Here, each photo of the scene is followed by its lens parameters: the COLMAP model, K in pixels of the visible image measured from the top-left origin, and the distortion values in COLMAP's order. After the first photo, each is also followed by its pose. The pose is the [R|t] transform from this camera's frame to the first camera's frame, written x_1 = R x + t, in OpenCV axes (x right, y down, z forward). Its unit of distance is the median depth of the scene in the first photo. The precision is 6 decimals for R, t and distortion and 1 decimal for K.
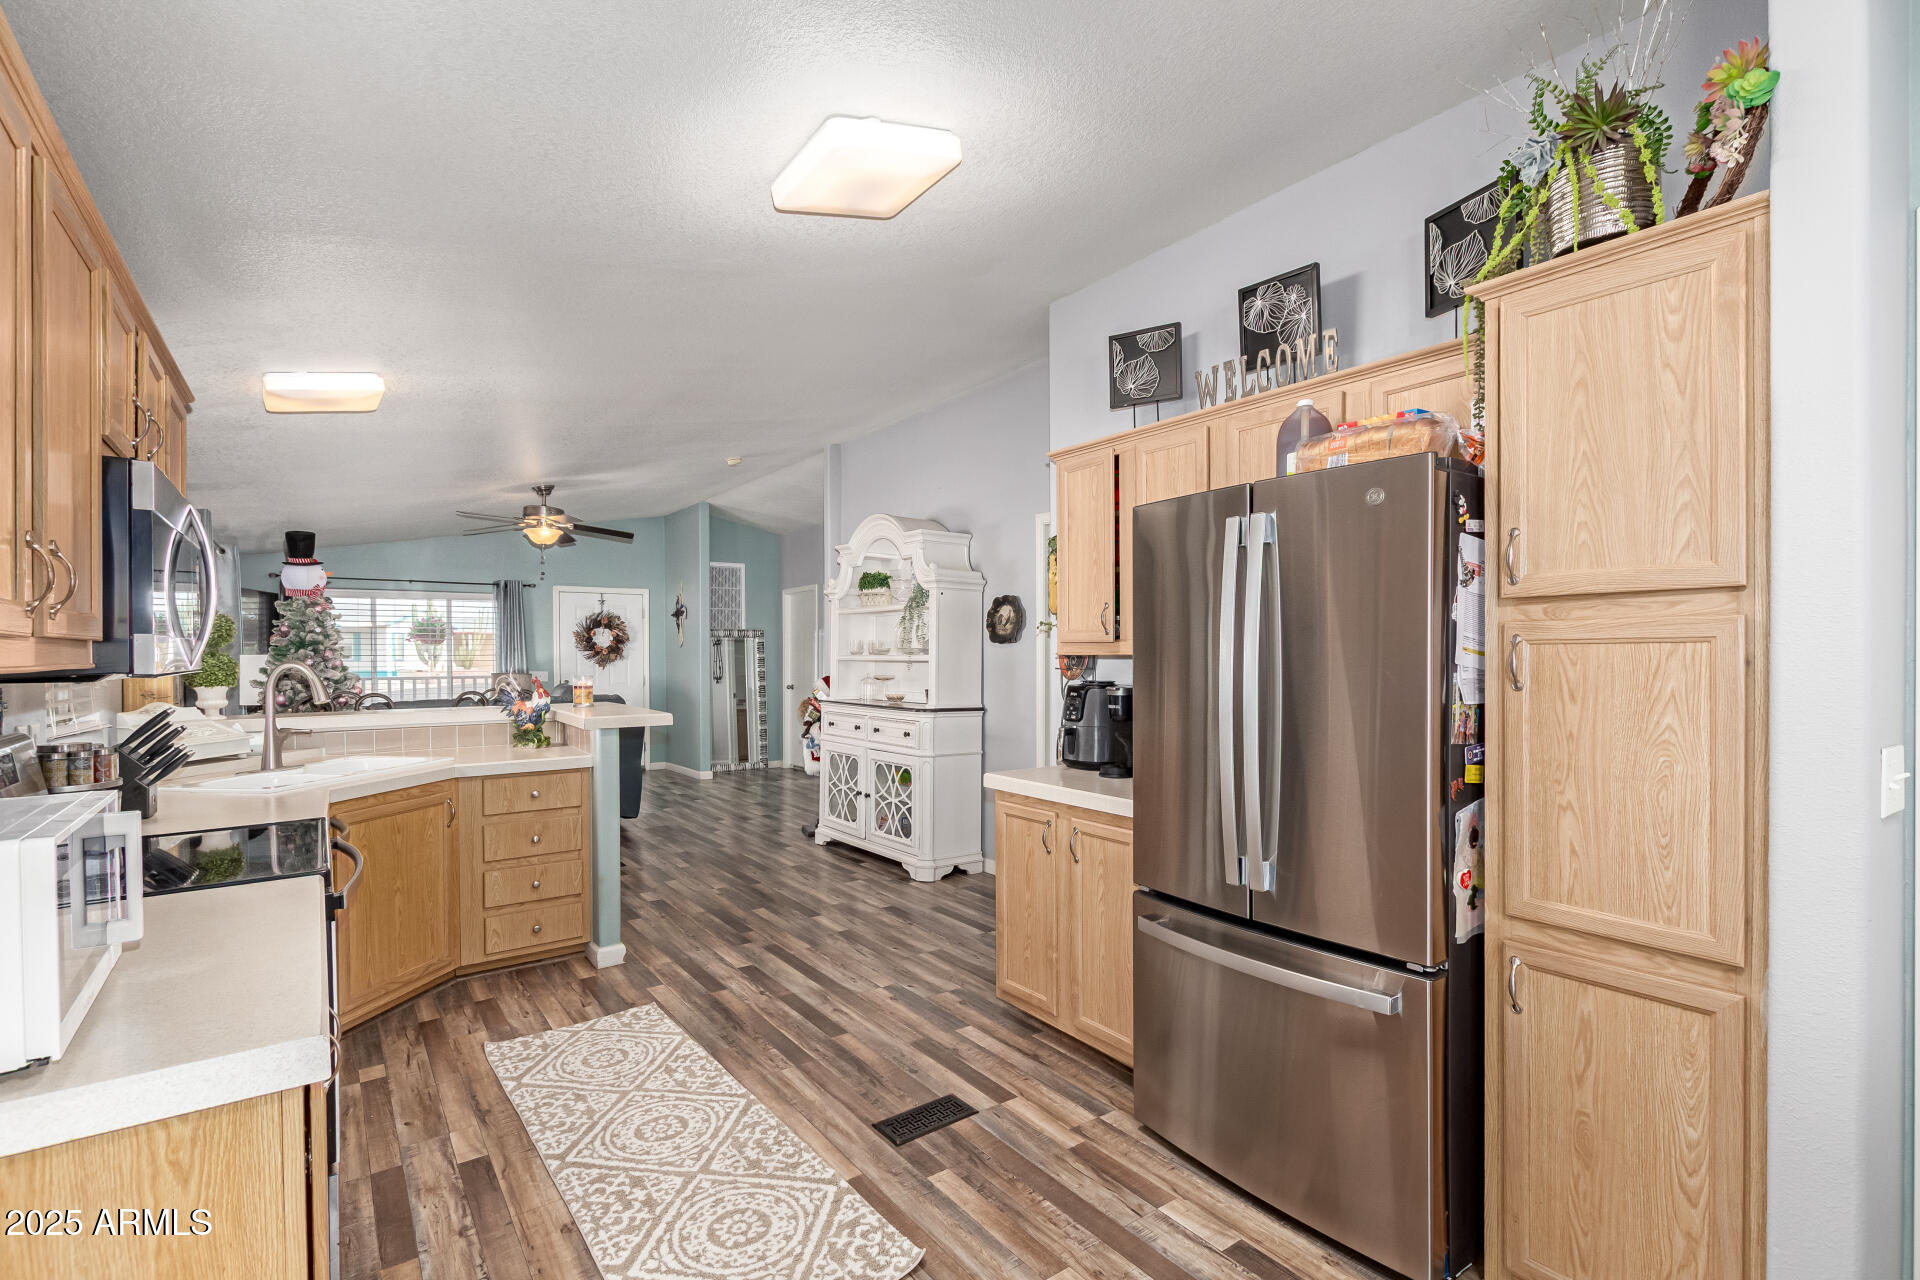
lens RADIAL K [[879.1, 0, 953.8], [0, 879.1, 642.4], [0, 0, 1]] dist [0.020938, -0.017059]
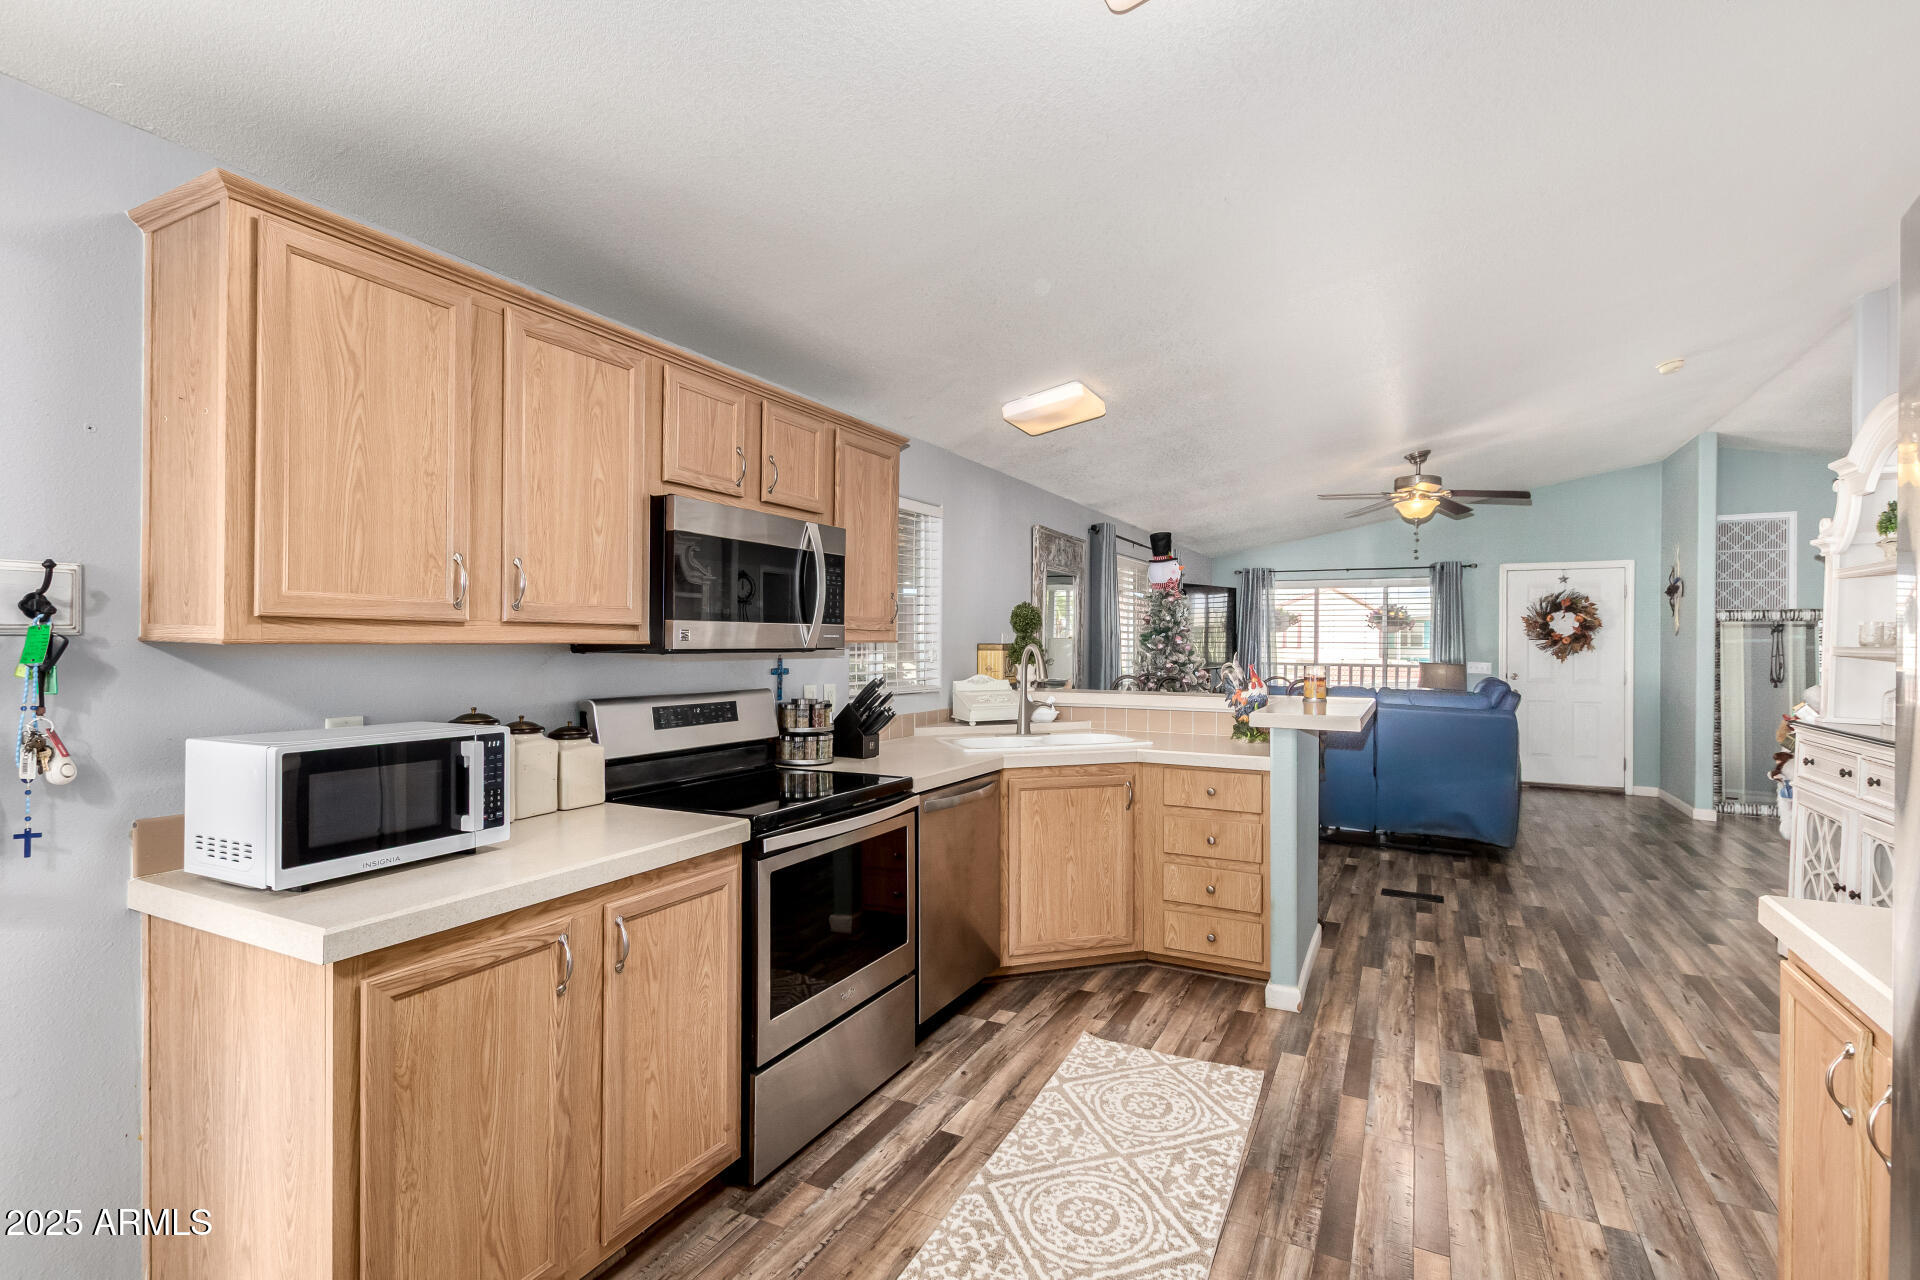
lens RADIAL K [[879.1, 0, 953.8], [0, 879.1, 642.4], [0, 0, 1]] dist [0.020938, -0.017059]
pose [[0.443454, 0.006814, -0.896271, 0.231750], [0.003642, 0.999949, 0.009404, 0.006148], [0.896290, -0.007434, 0.443406, 0.353565]]
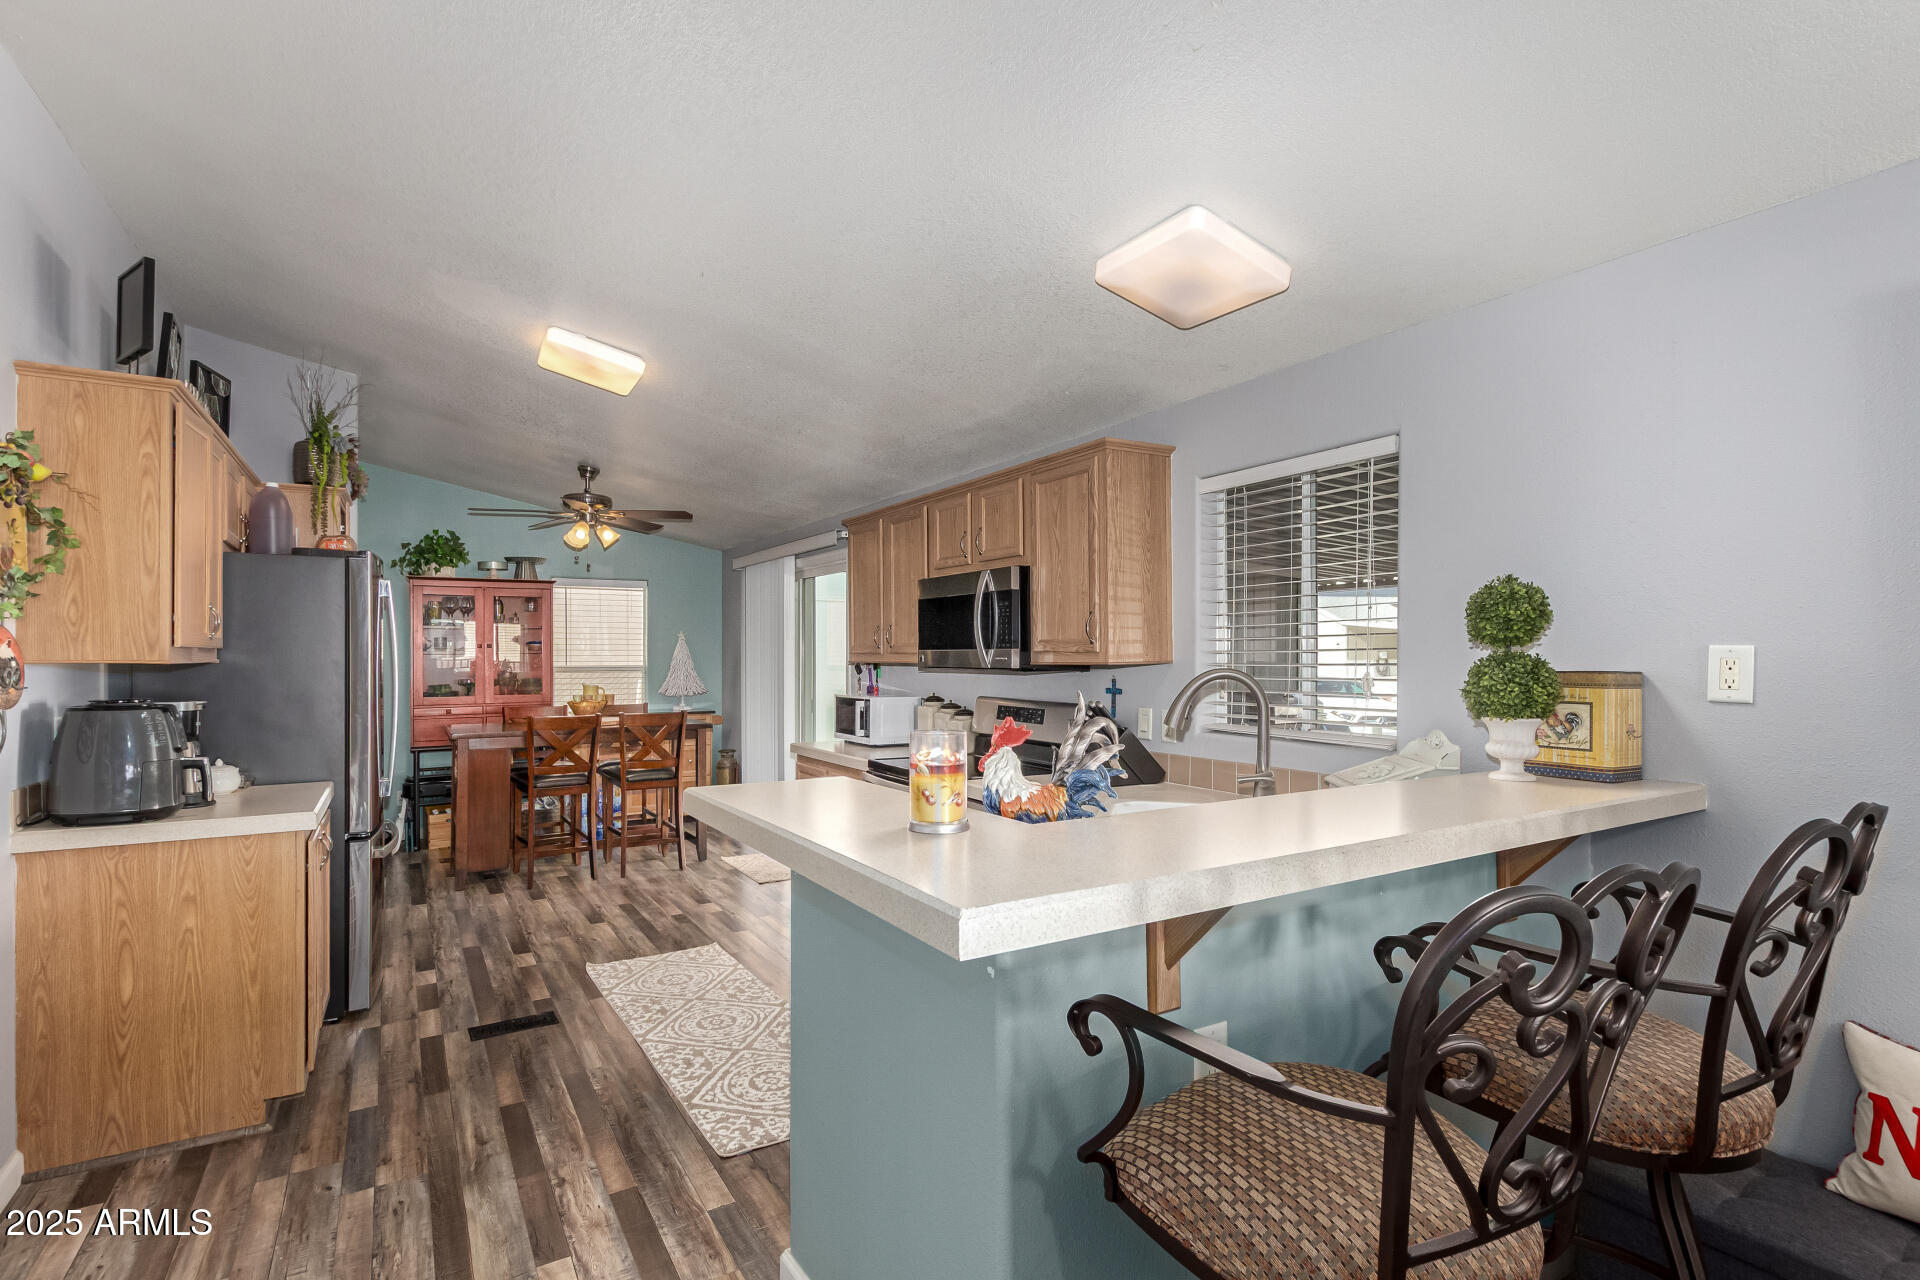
lens RADIAL K [[879.1, 0, 953.8], [0, 879.1, 642.4], [0, 0, 1]] dist [0.020938, -0.017059]
pose [[-0.997777, 0.007717, 0.066197, -0.518814], [0.005925, 0.999611, -0.027236, 0.015284], [-0.066382, -0.026783, -0.997435, 1.541120]]
